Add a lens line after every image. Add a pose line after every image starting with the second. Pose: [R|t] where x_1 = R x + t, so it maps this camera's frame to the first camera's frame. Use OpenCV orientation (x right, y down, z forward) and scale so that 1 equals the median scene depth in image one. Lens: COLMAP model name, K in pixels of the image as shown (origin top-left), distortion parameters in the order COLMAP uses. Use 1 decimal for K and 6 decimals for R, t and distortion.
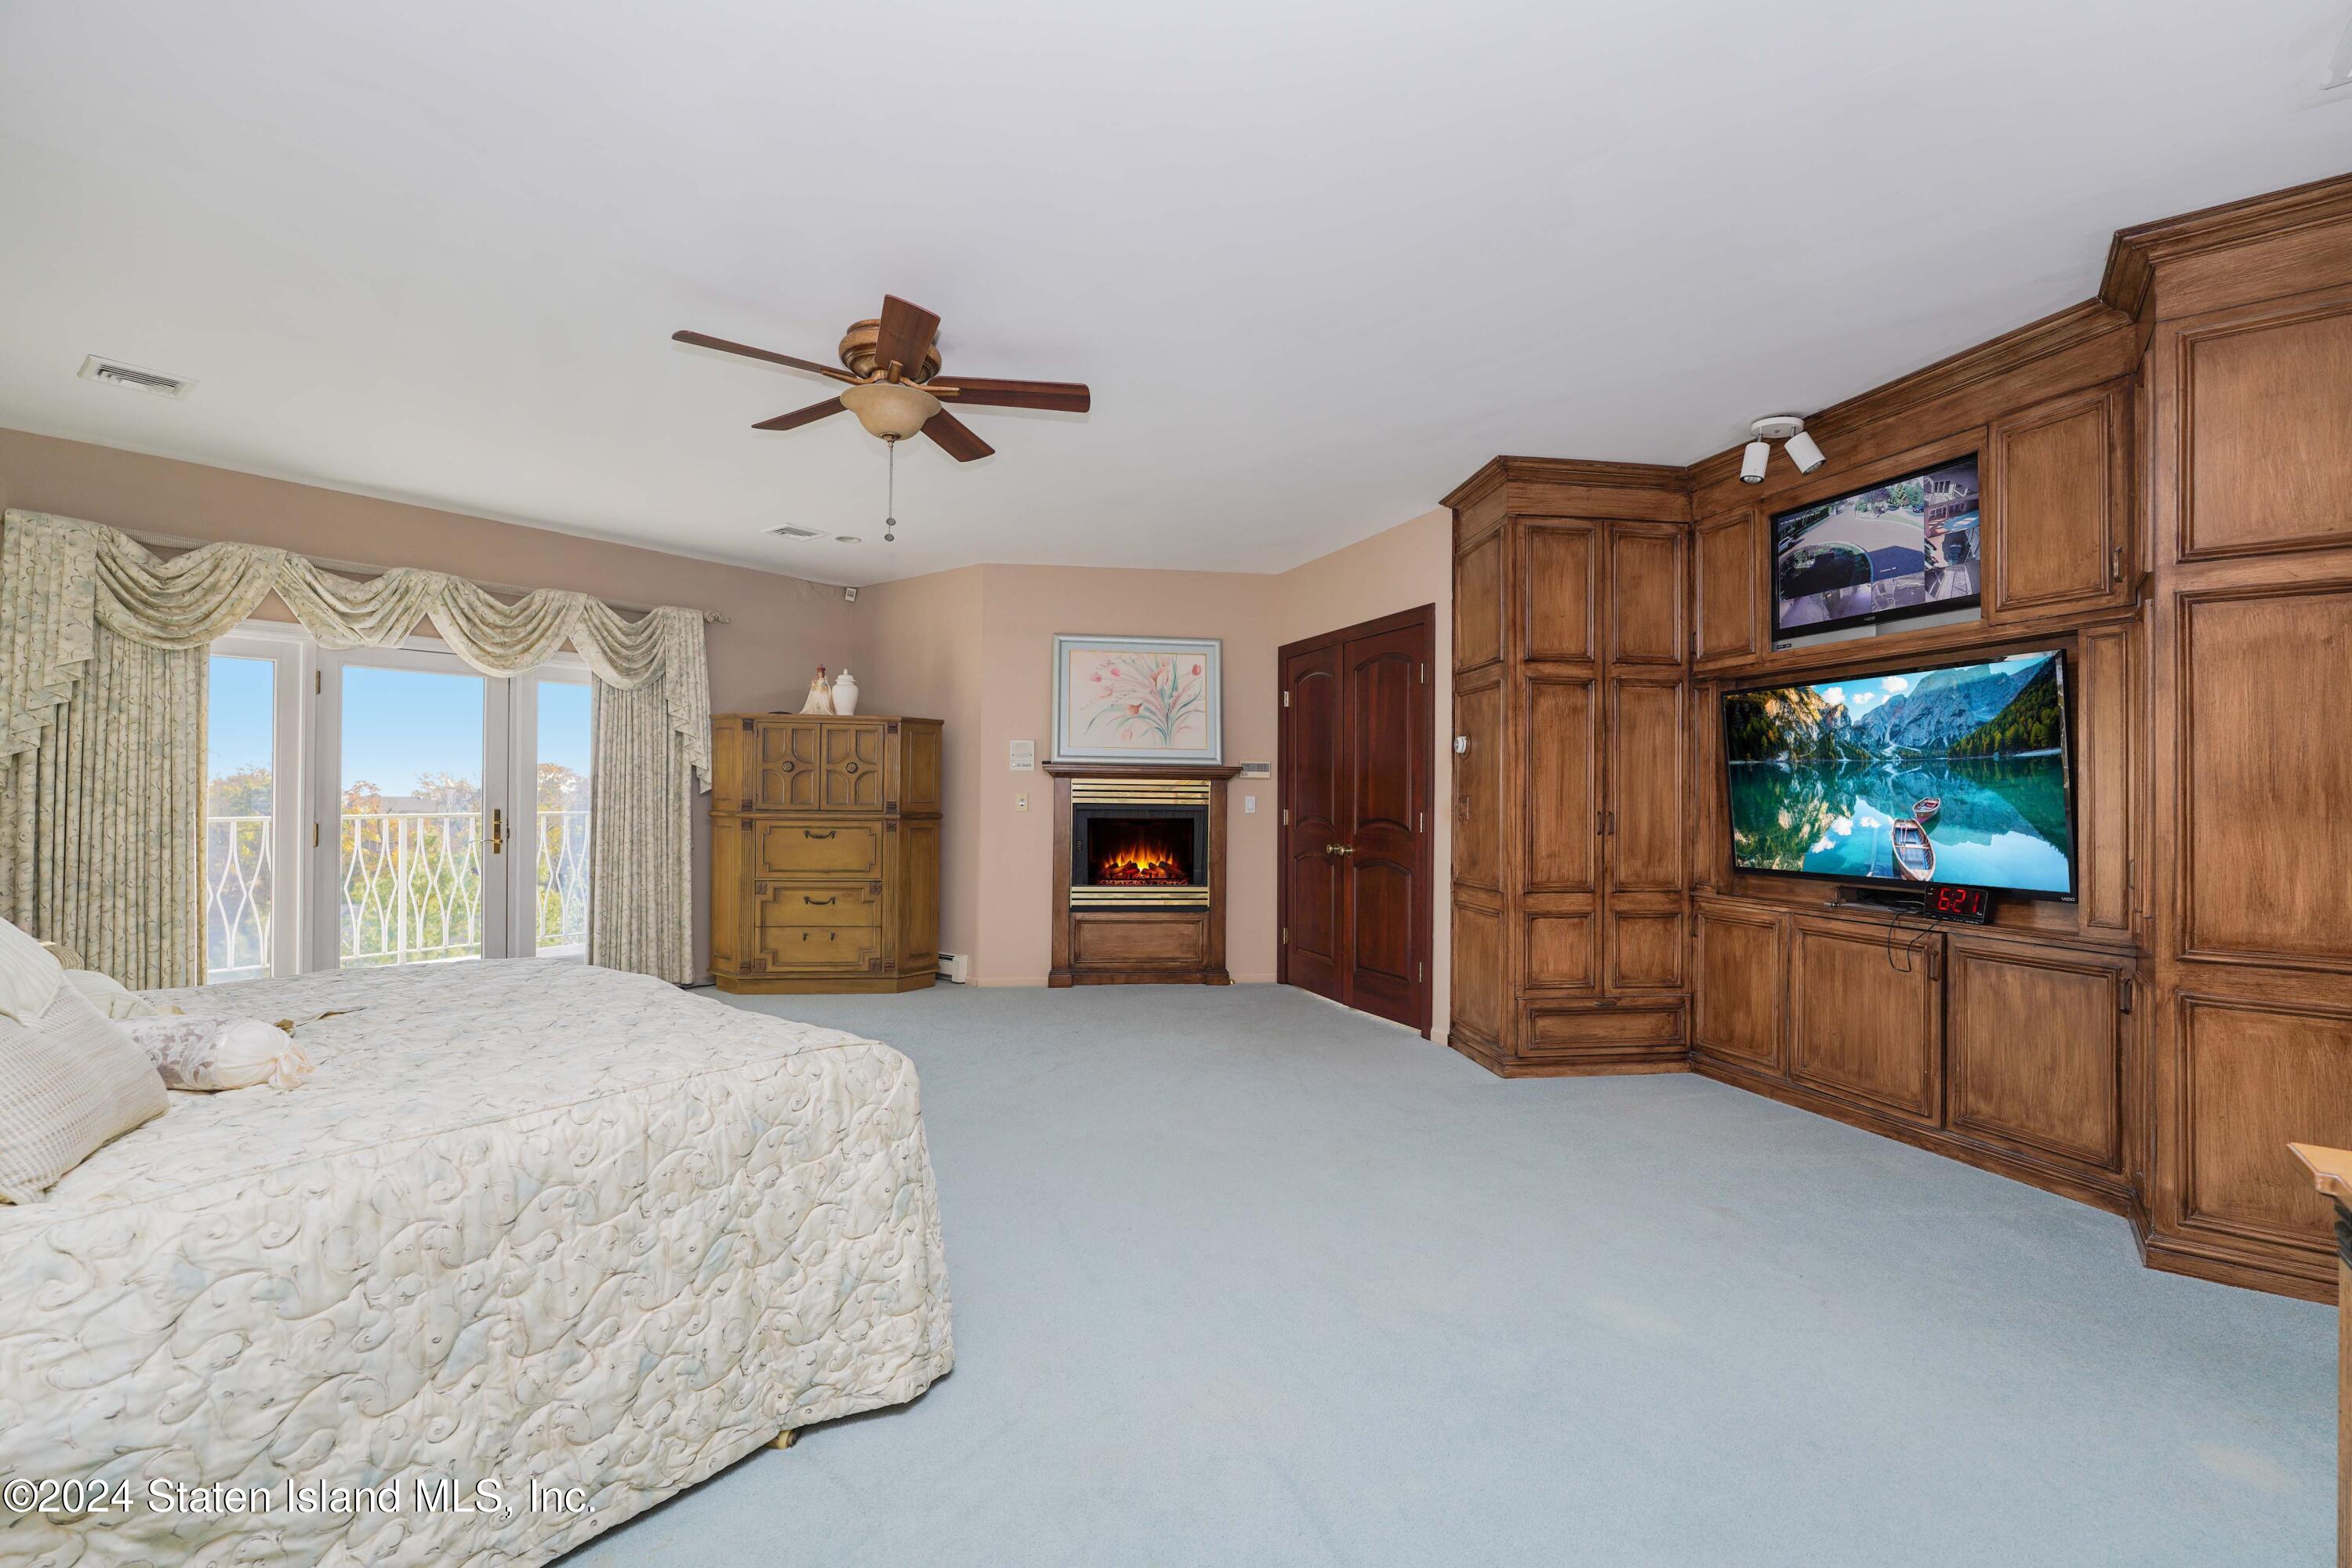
lens RADIAL K [[1068.5, 0, 1179.7], [0, 1068.5, 796.6], [0, 0, 1]] dist [0.002556, 0.000498]
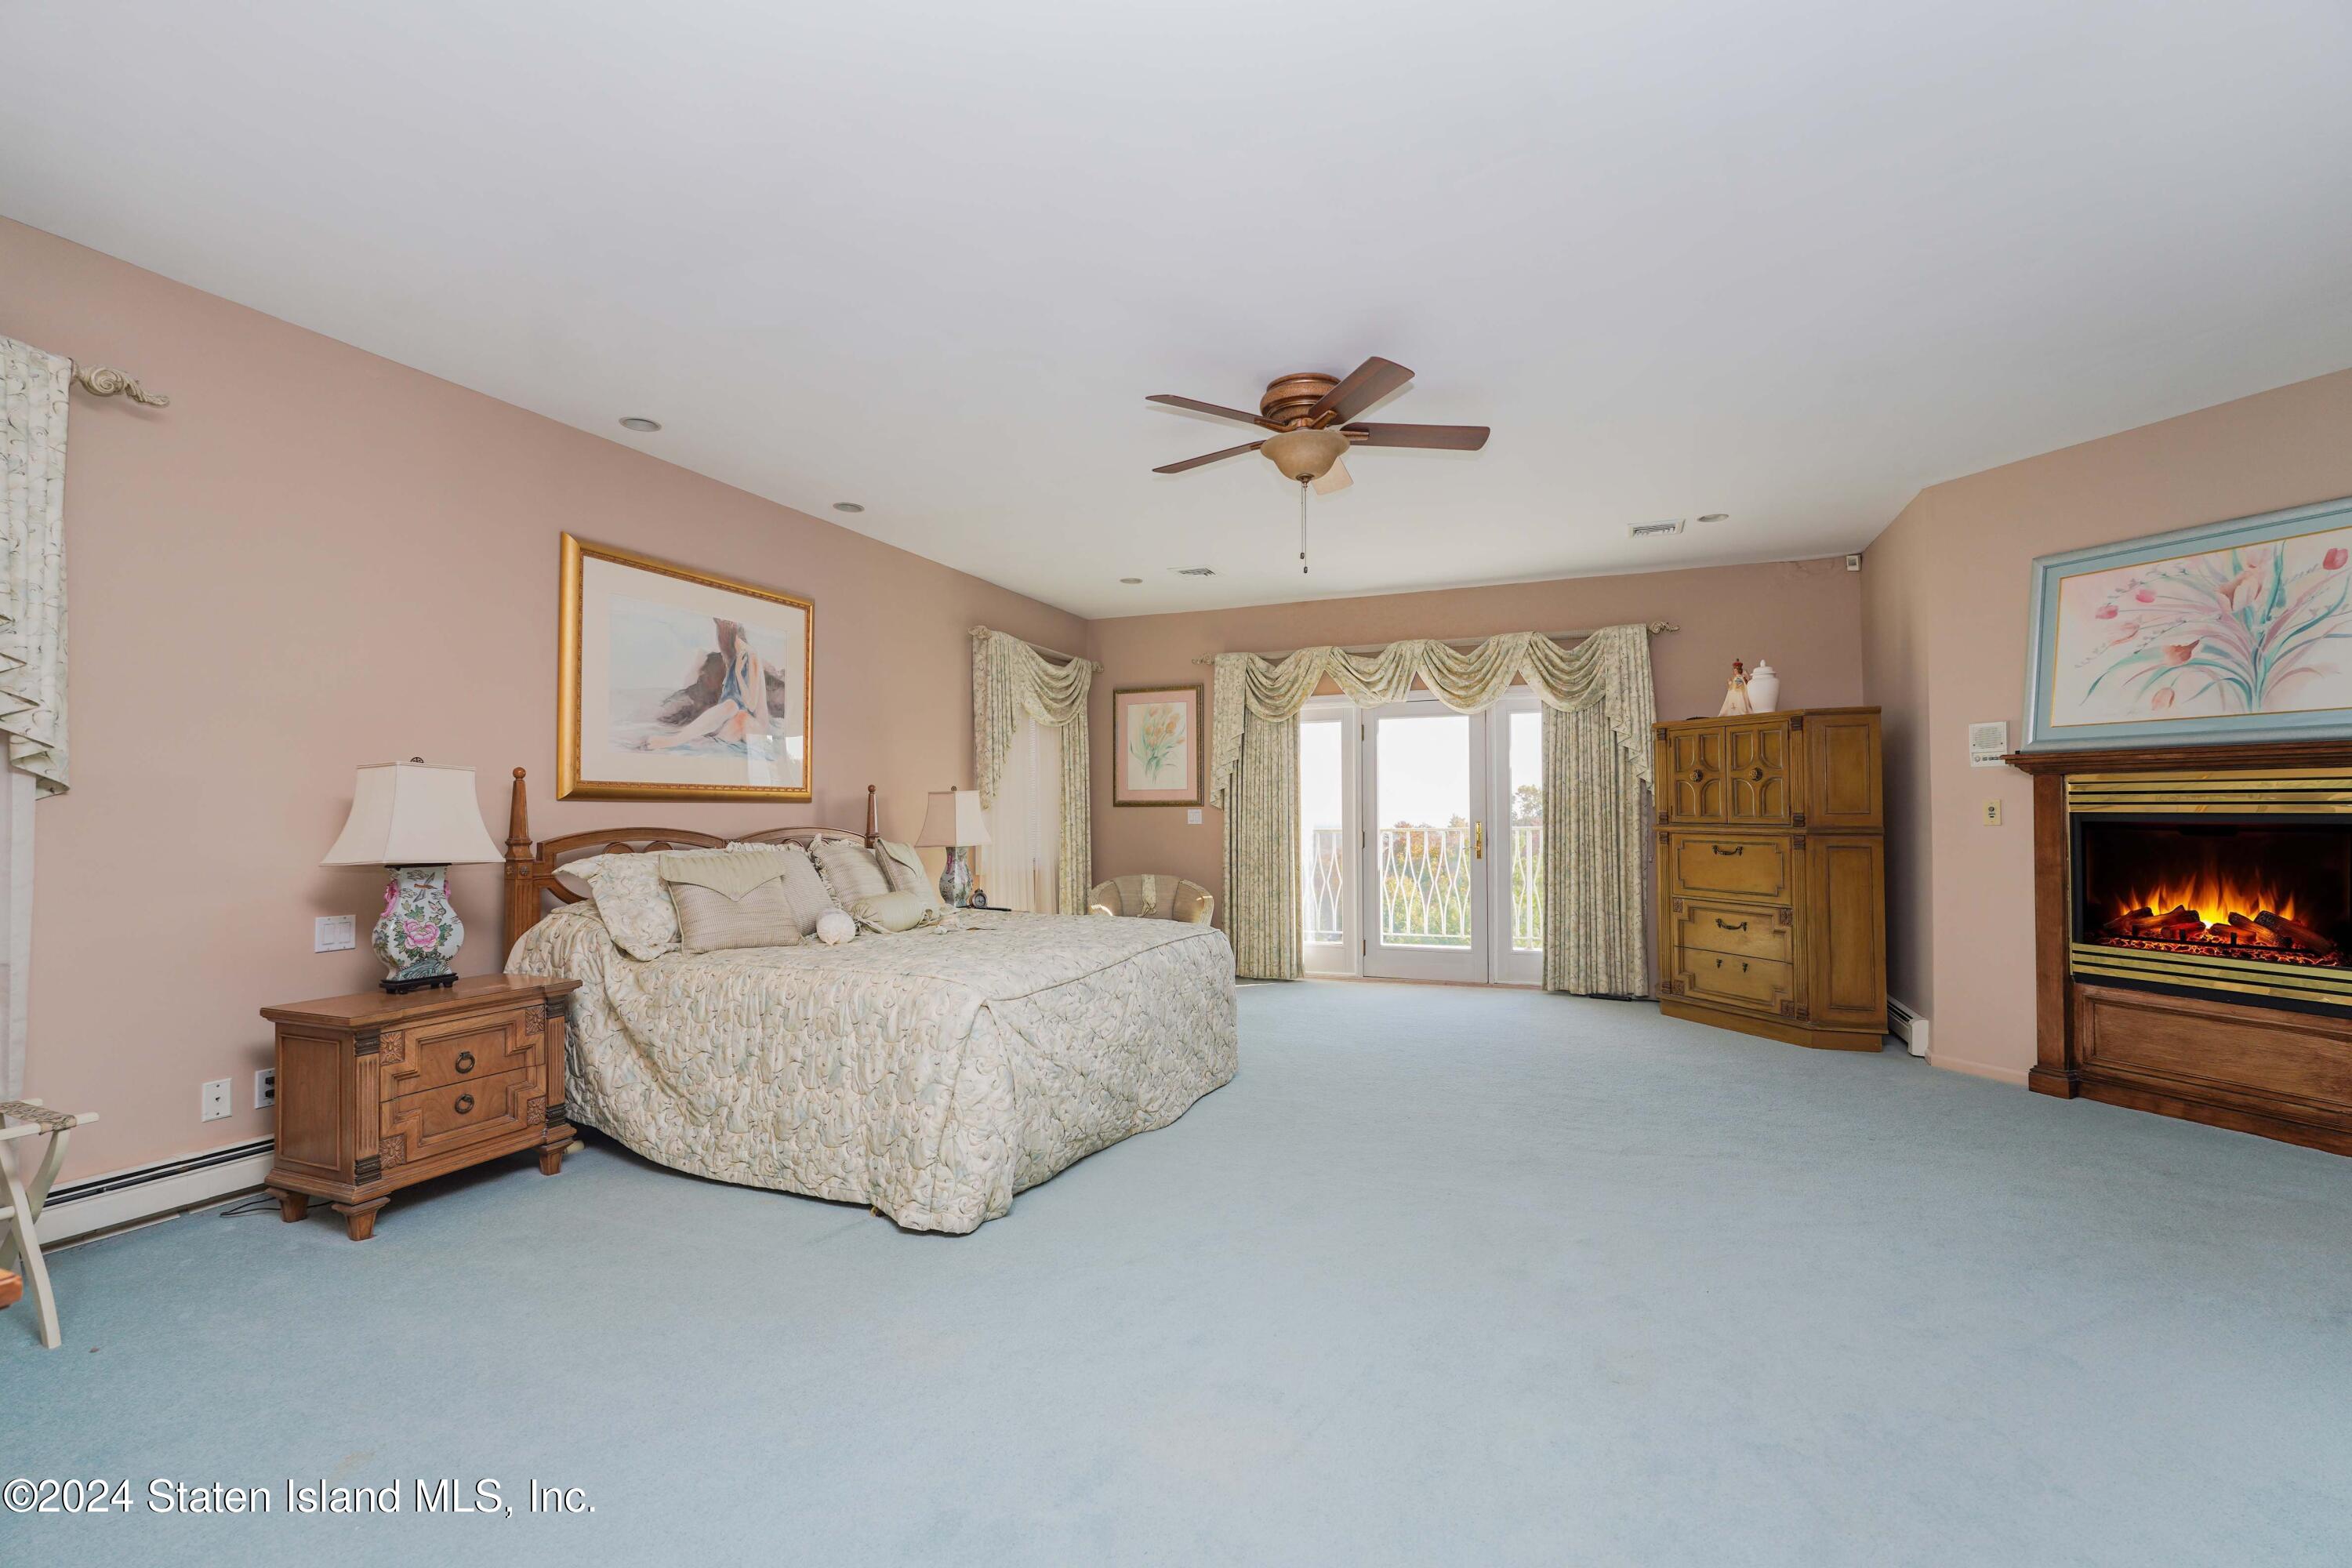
lens RADIAL K [[1068.5, 0, 1179.7], [0, 1068.5, 796.6], [0, 0, 1]] dist [0.002556, 0.000498]
pose [[0.240252, -0.023392, -0.970429, 0.467509], [0.007881, 0.999724, -0.022147, 0.007341], [0.970679, -0.002327, 0.240370, 0.380640]]
